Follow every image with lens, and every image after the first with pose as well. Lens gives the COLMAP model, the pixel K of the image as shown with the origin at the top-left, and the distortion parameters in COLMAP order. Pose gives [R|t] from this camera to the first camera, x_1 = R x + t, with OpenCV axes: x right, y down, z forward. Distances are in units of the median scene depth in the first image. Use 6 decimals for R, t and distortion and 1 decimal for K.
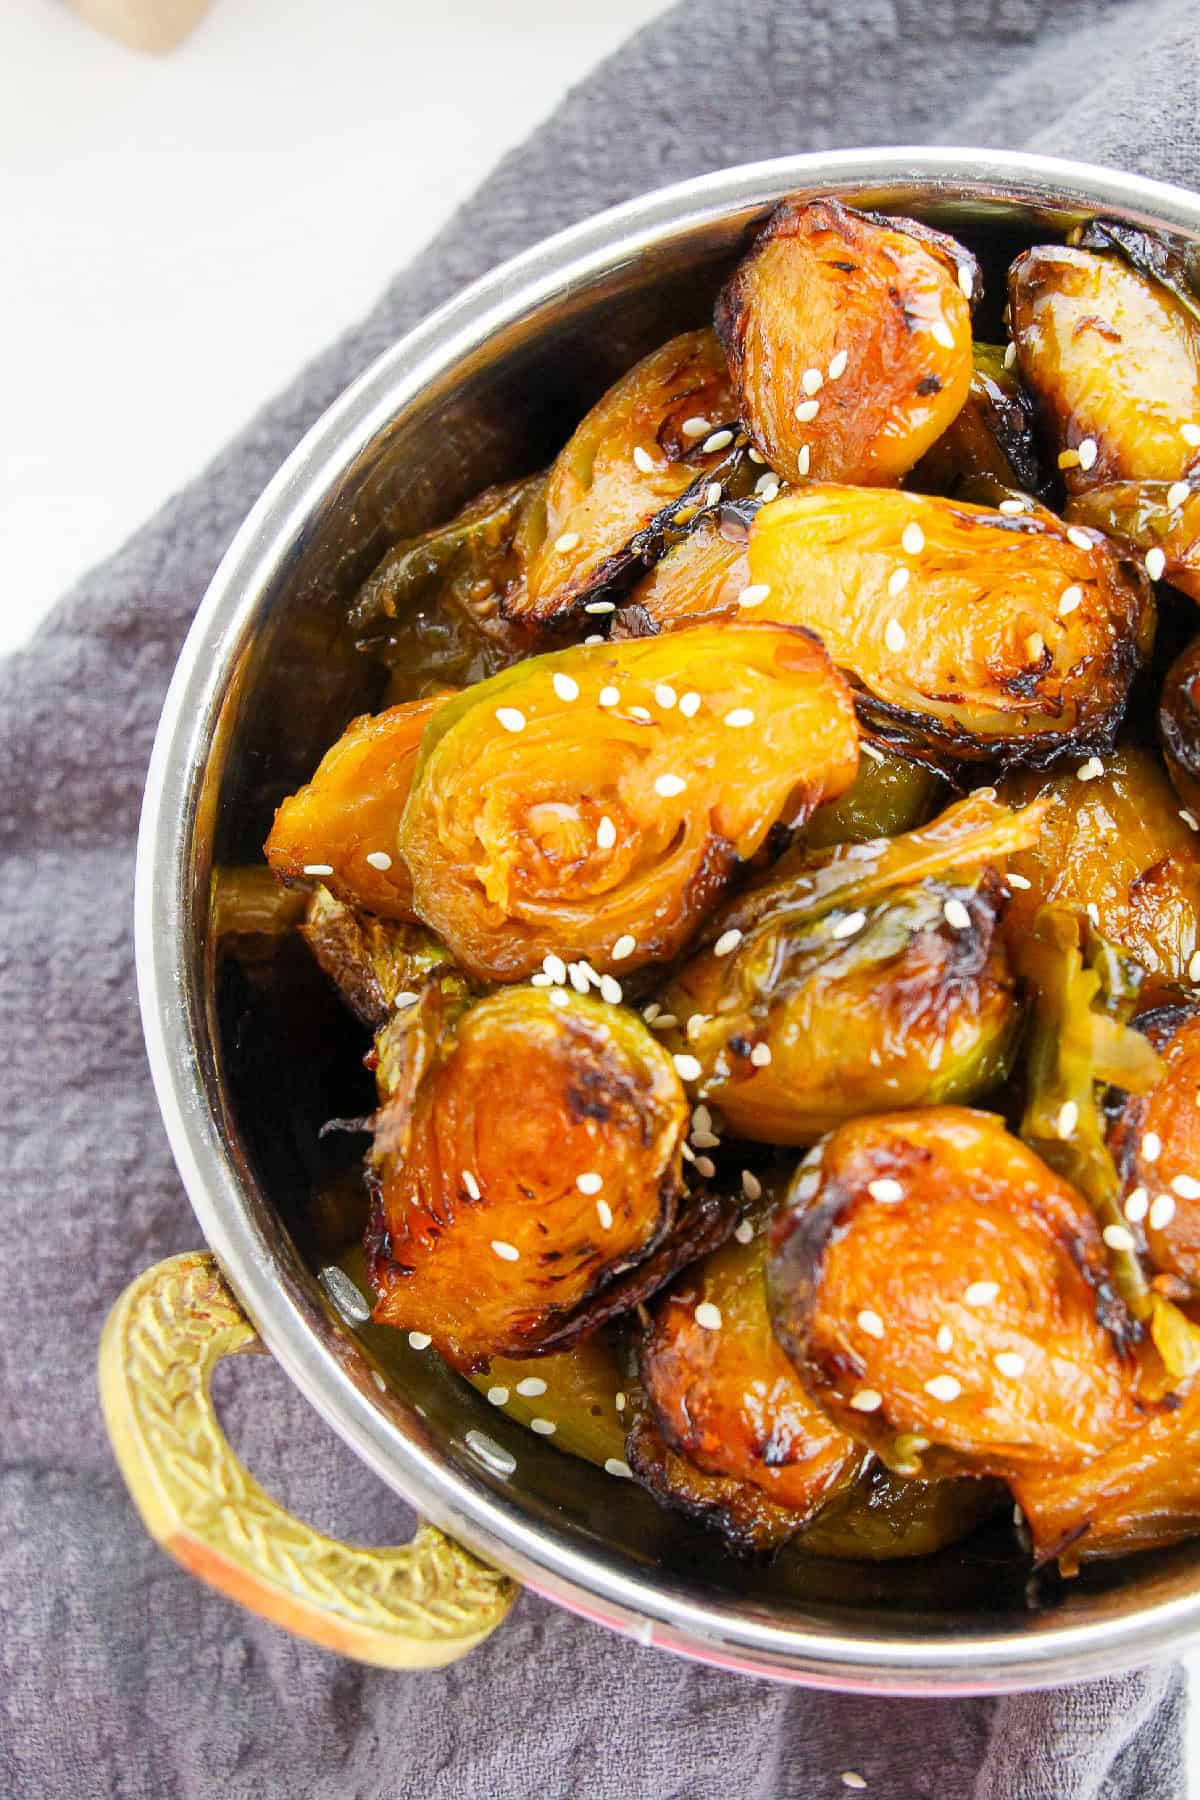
lens RADIAL K [[3212.2, 0, 600.0], [0, 3212.2, 900.0], [0, 0, 1]] dist [-0.038692, 0.723697]
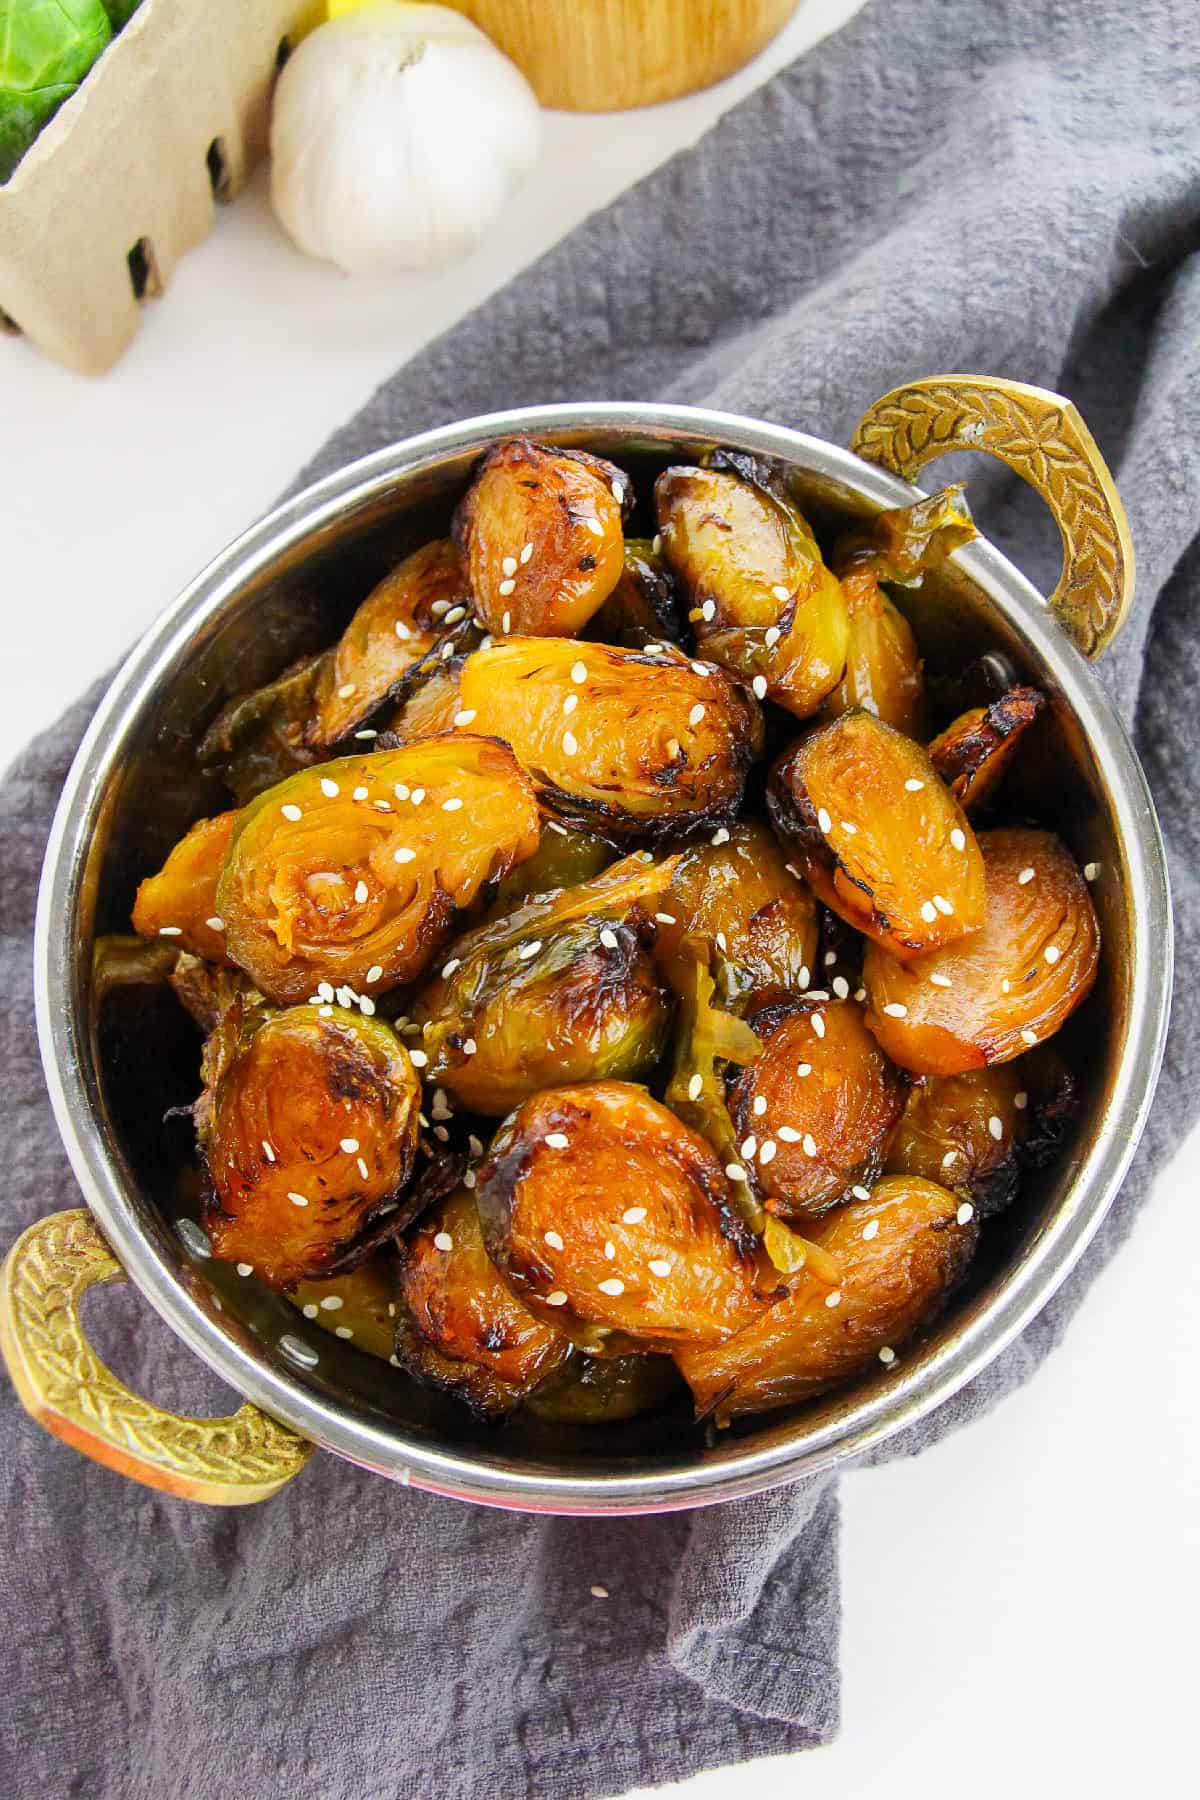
lens RADIAL K [[2290.1, 0, 600.0], [0, 2290.1, 900.0], [0, 0, 1]] dist [-0.103466, 0.448374]
pose [[0.999371, -0.034035, -0.009926, 0.112188], [0.033385, 0.997664, -0.059603, 0.043778], [0.011931, 0.059235, 0.998173, 0.022223]]
